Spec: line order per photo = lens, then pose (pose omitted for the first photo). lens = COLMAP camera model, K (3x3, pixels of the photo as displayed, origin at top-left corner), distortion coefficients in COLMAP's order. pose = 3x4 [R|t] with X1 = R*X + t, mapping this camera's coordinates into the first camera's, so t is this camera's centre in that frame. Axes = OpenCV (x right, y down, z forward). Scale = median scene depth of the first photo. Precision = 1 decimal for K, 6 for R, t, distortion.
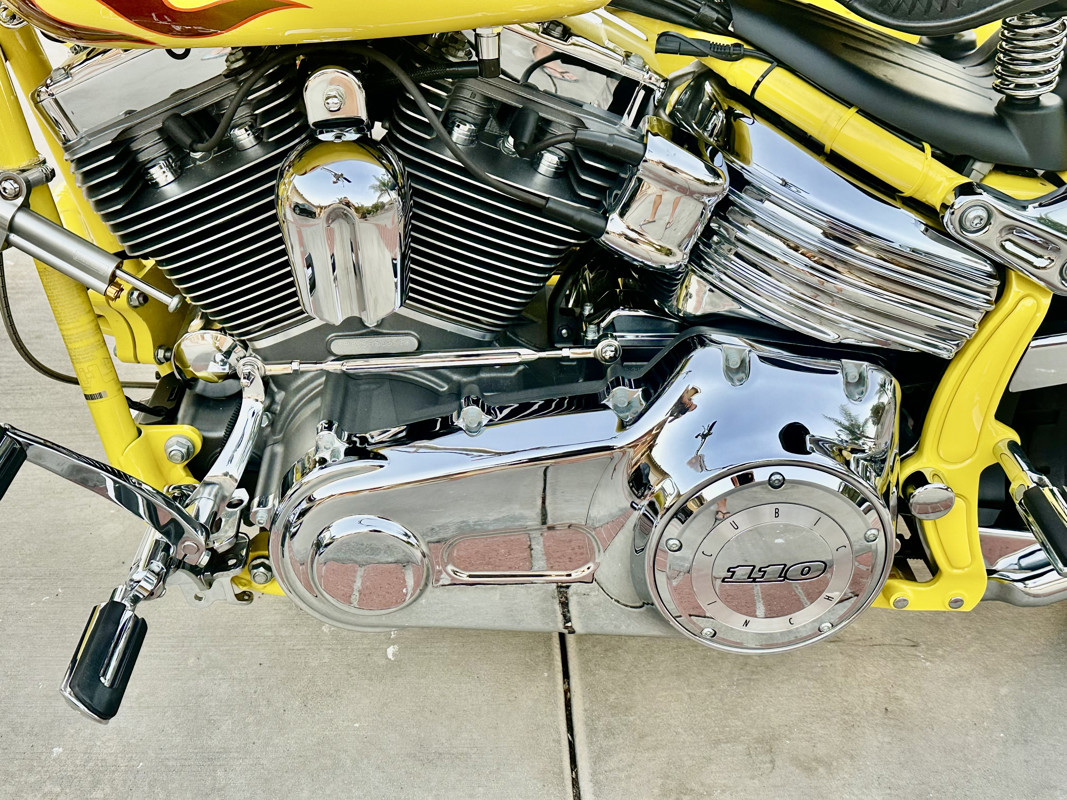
lens RADIAL K [[1276.4, 0, 541.5], [0, 1276.4, 392.9], [0, 0, 1]] dist [0.113454, 0.000000]
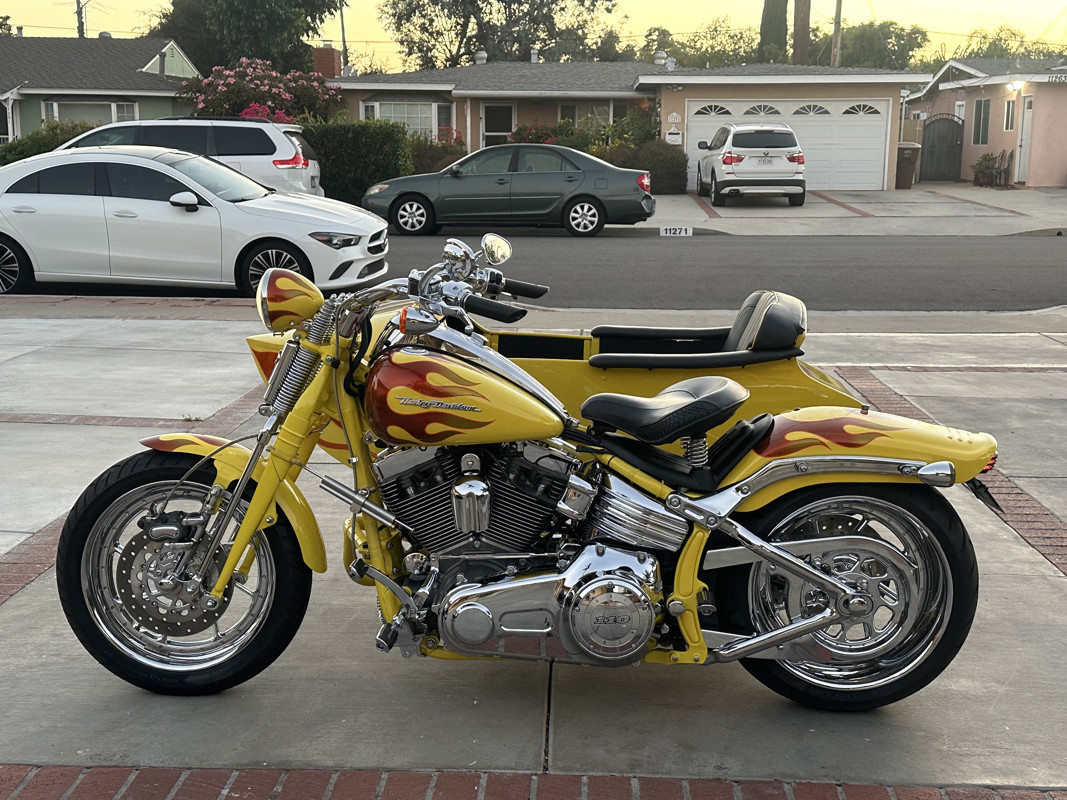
lens RADIAL K [[1400.9, 0, 536.1], [0, 1400.9, 396.9], [0, 0, 1]] dist [0.120137, 0.000000]
pose [[0.996351, 0.008111, -0.084965, 0.267129], [-0.040874, 0.919242, -0.391564, 0.890608], [0.074927, 0.393608, 0.916220, -2.028119]]
